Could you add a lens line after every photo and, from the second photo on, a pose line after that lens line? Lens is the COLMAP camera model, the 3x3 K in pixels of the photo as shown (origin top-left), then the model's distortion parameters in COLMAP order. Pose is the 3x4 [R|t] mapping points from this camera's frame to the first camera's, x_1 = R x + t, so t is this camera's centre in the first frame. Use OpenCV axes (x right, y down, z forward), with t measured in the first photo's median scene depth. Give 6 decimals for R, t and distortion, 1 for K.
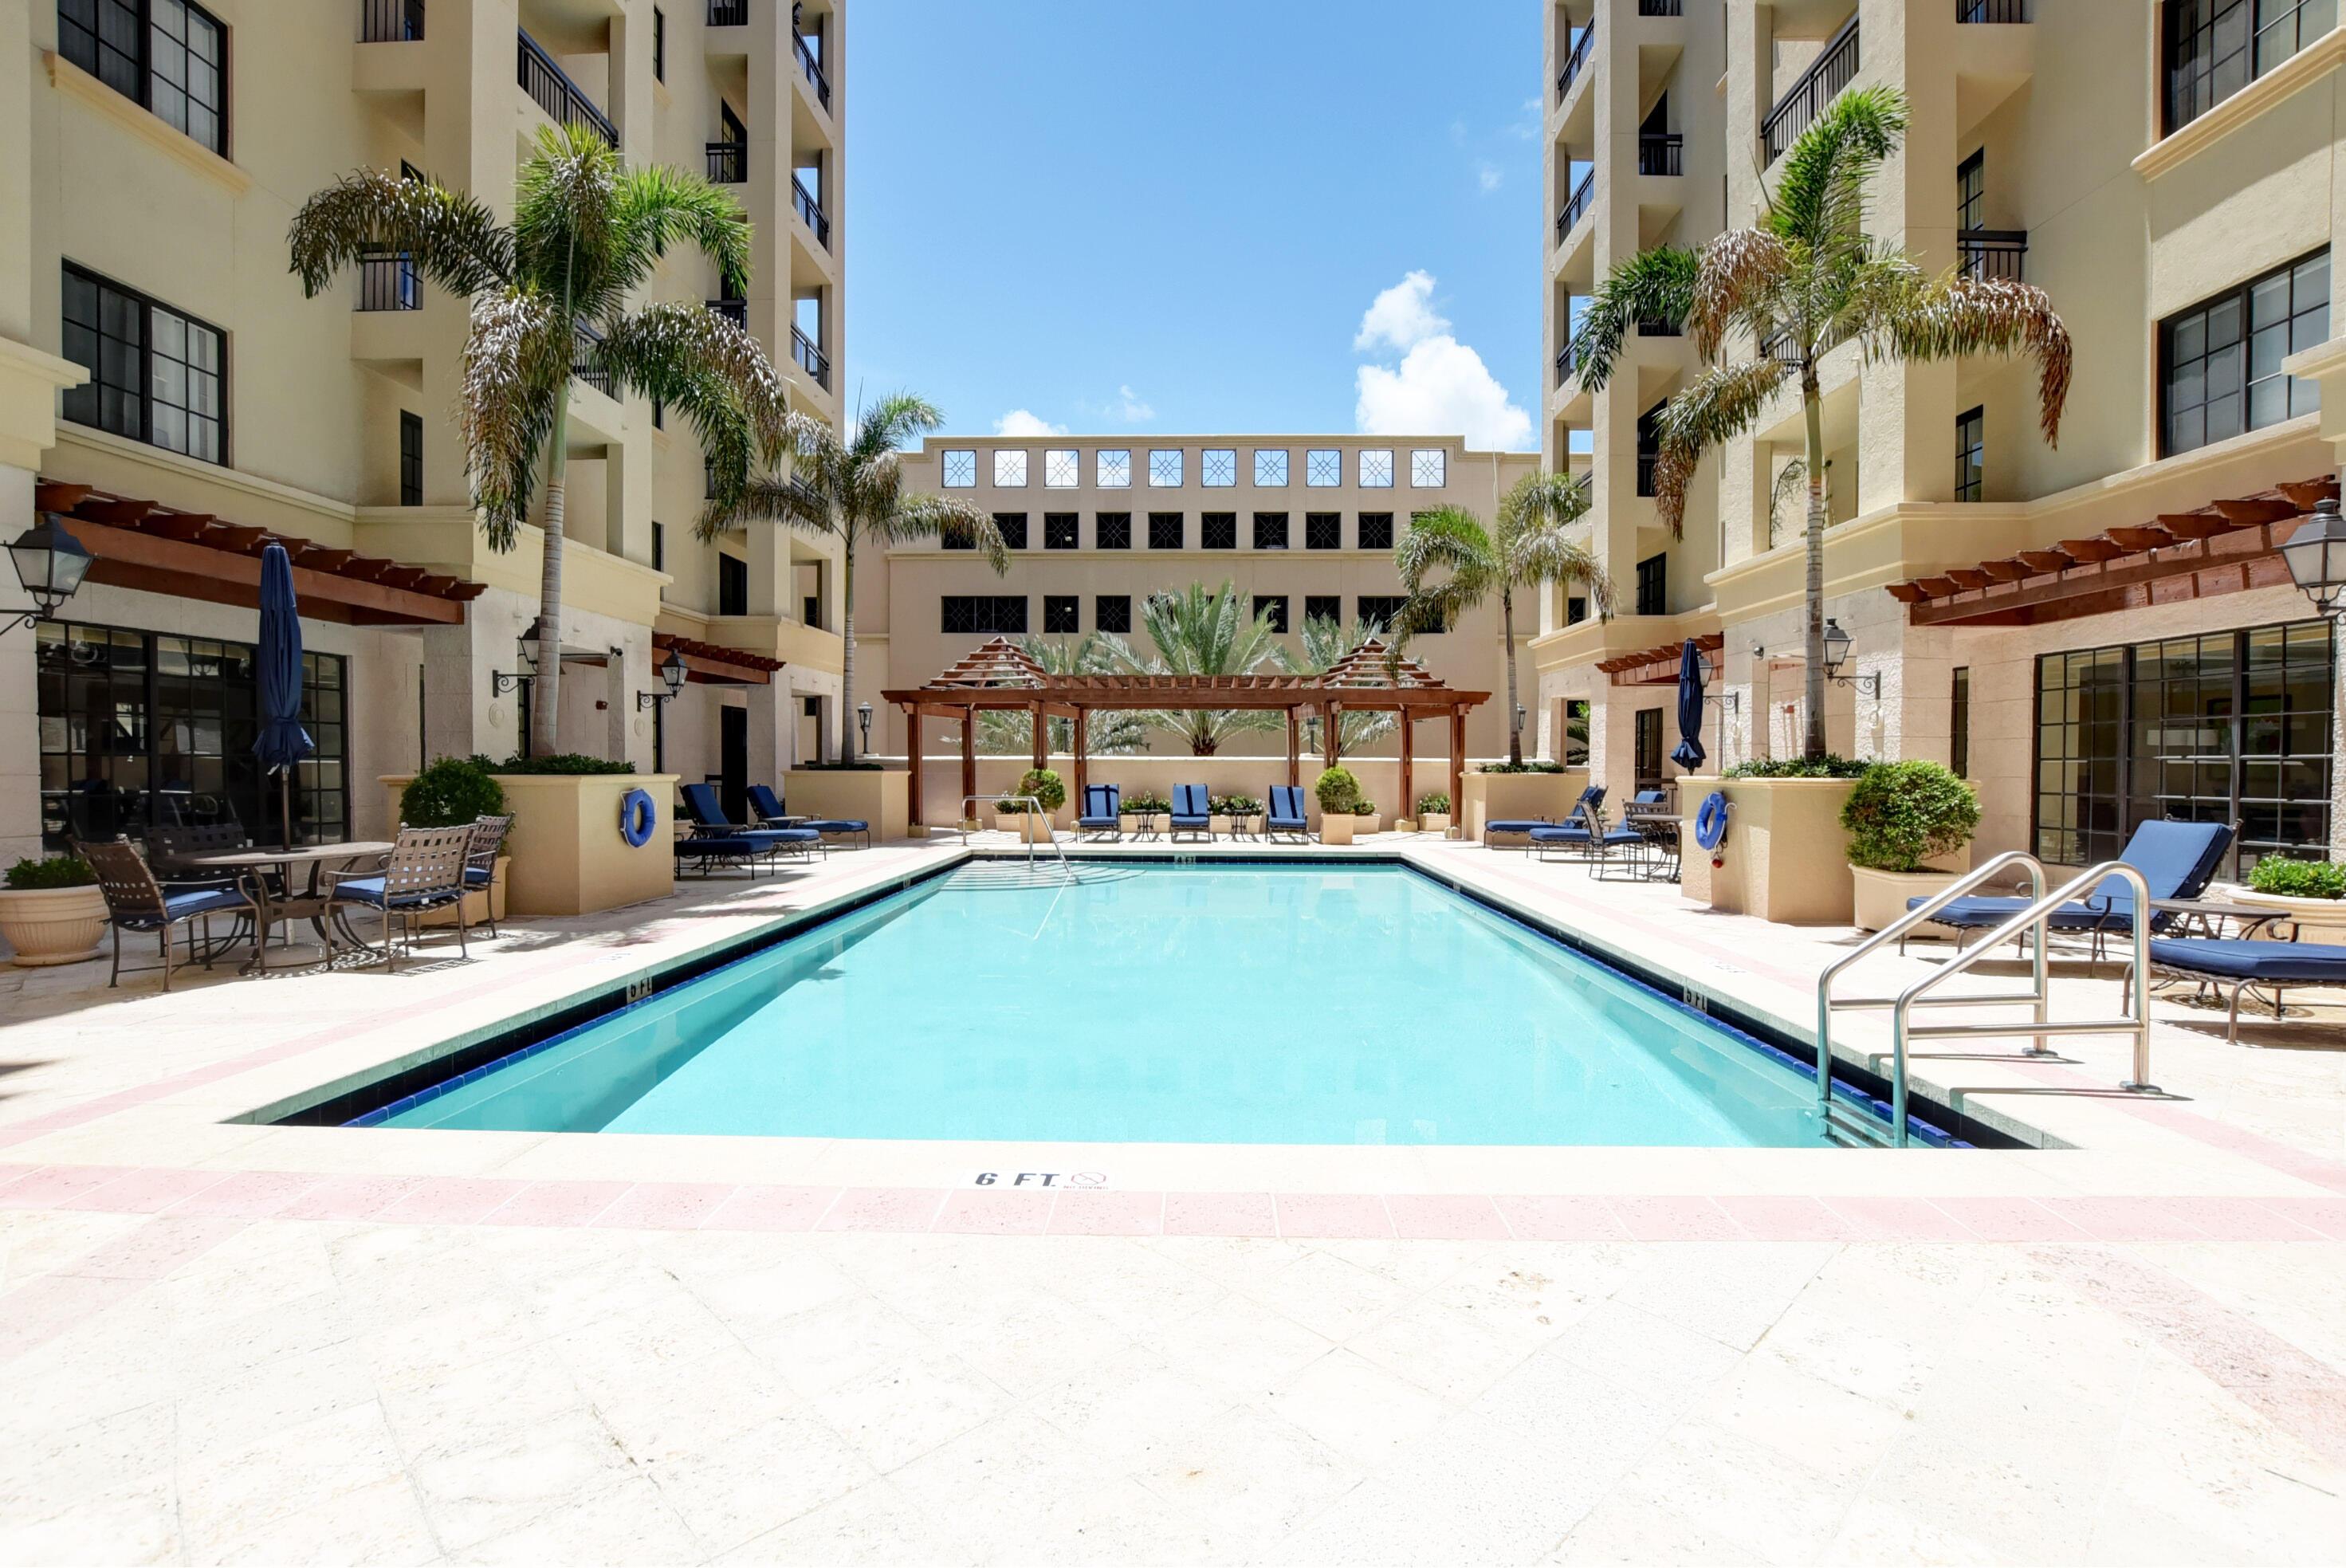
lens RADIAL K [[1097.9, 0, 1174.4], [0, 1097.9, 779.5], [0, 0, 1]] dist [-0.030660, 0.001598]
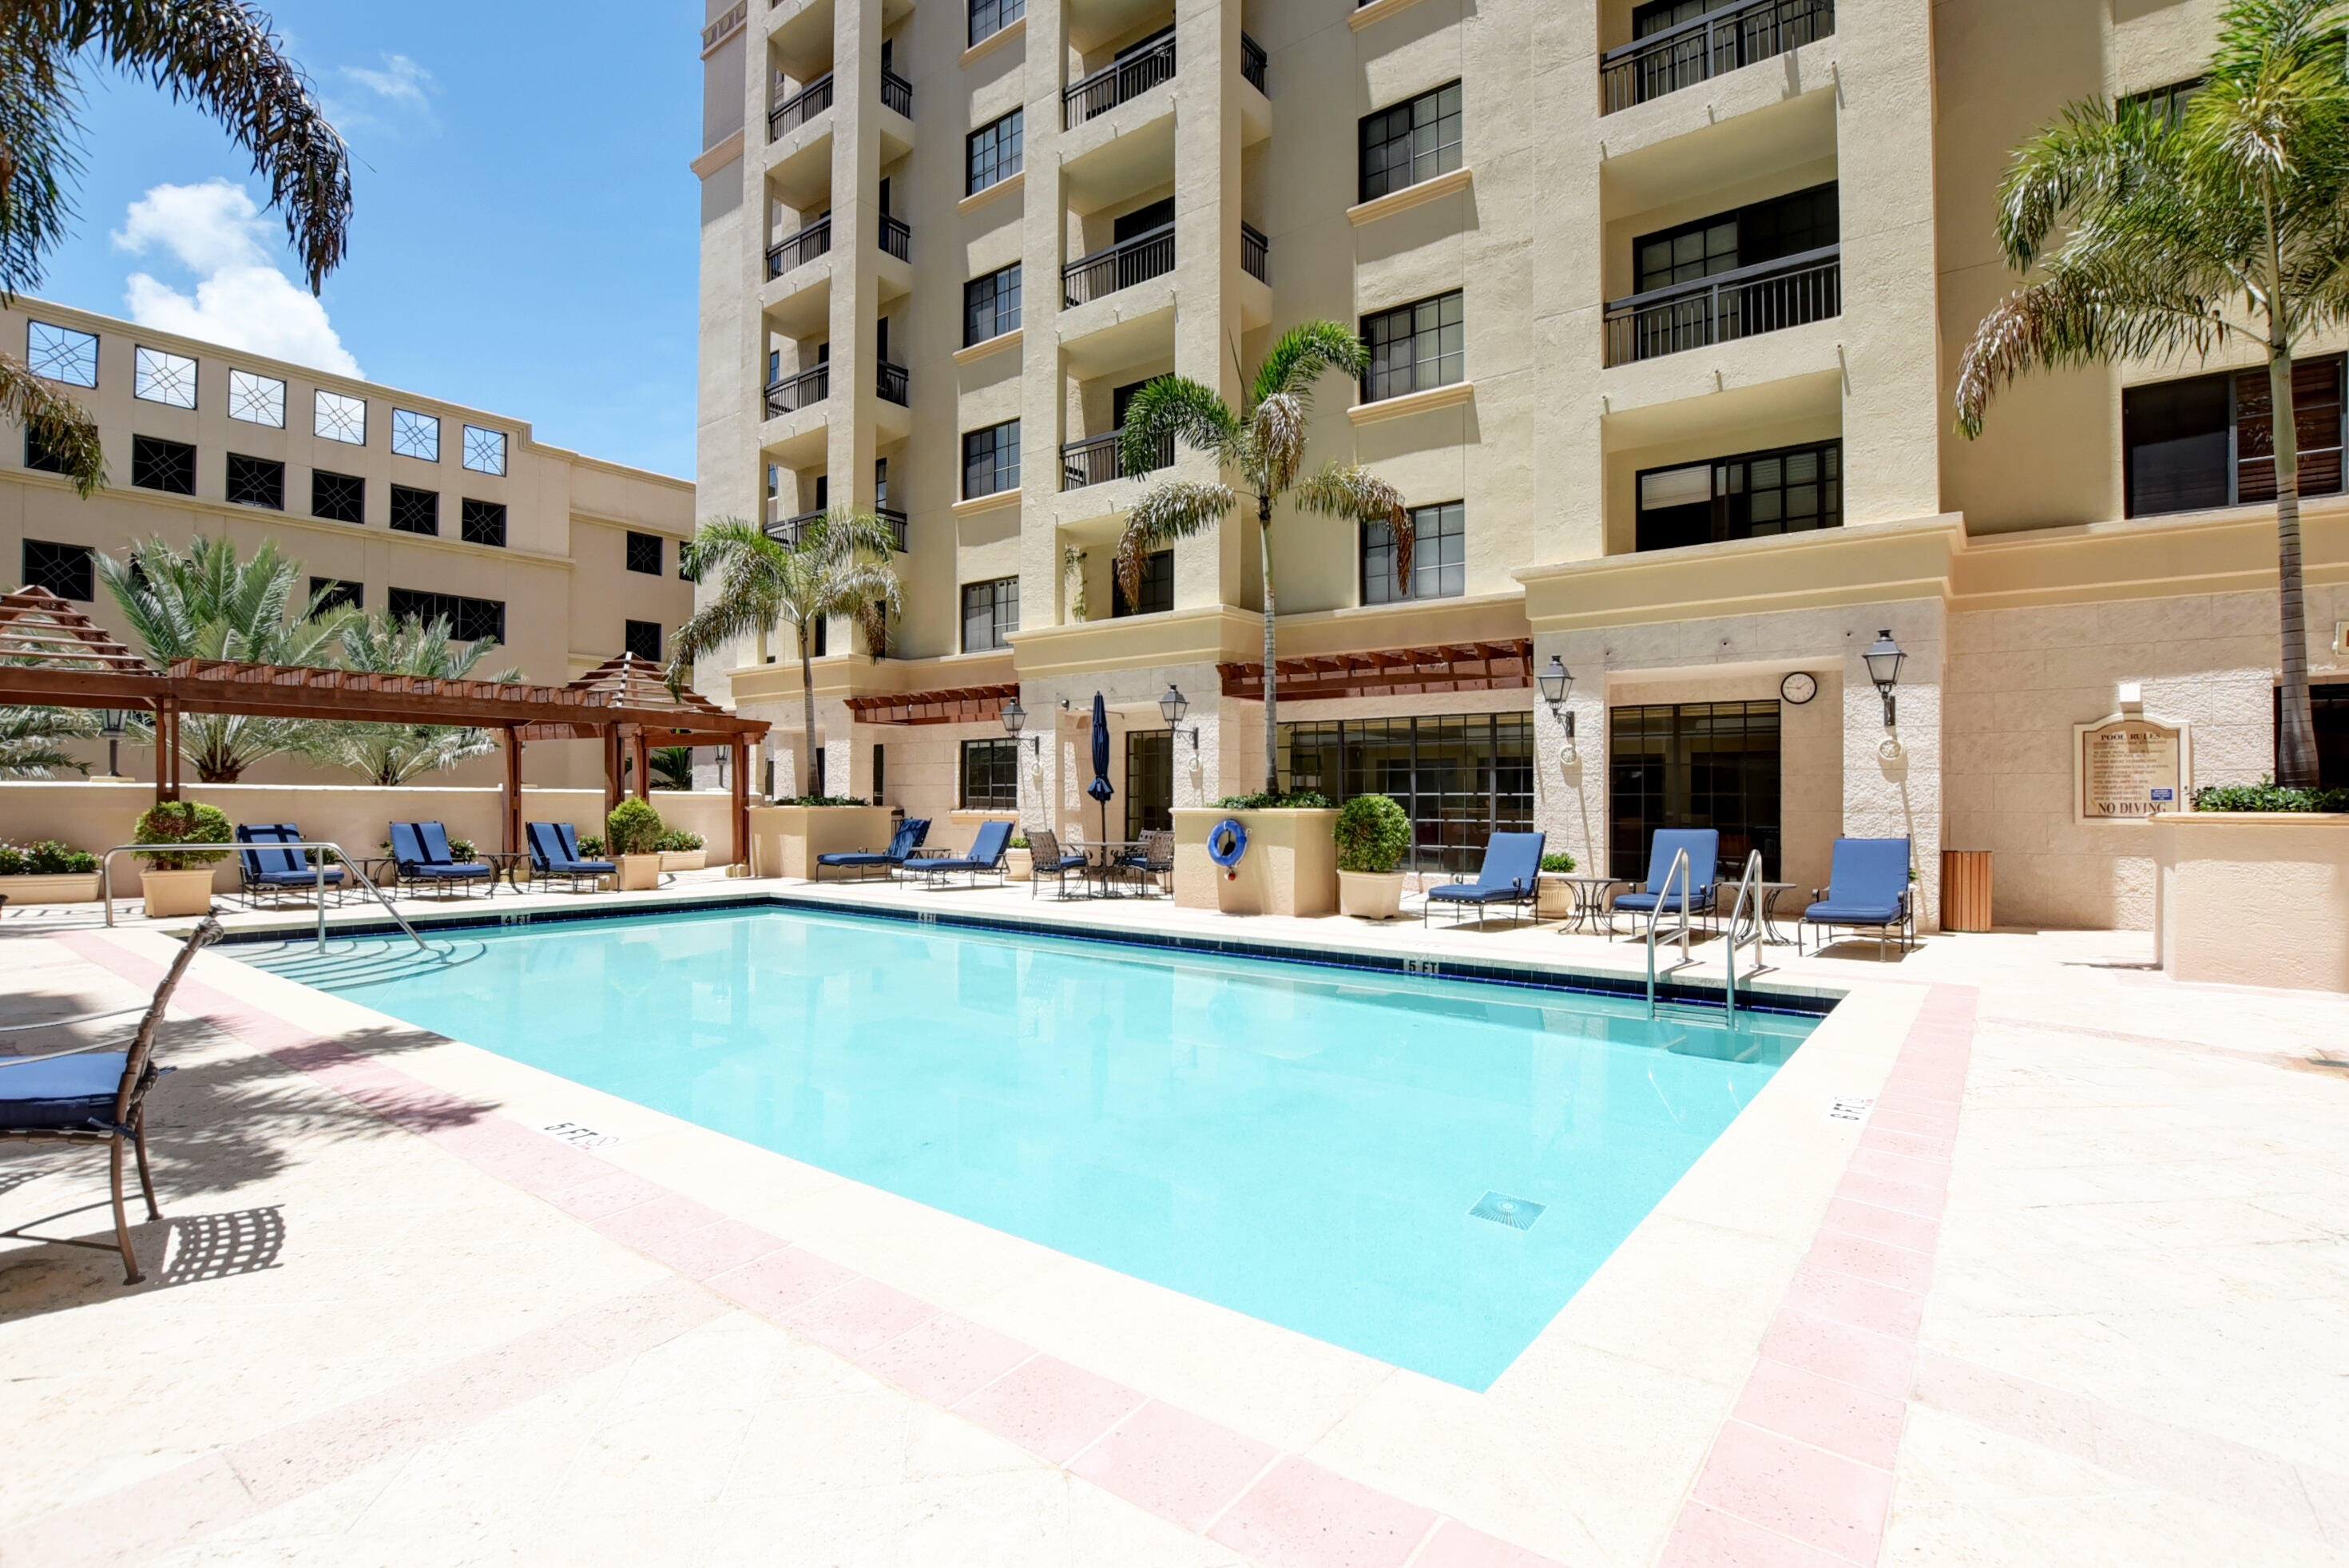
lens RADIAL K [[1099.4, 0, 1128.2], [0, 1099.4, 793.9], [0, 0, 1]] dist [-0.030660, 0.001598]
pose [[0.613690, 0.001087, 0.789546, -0.315545], [0.009200, 0.999921, -0.008528, -0.005007], [-0.789493, 0.012497, 0.613632, 0.157974]]
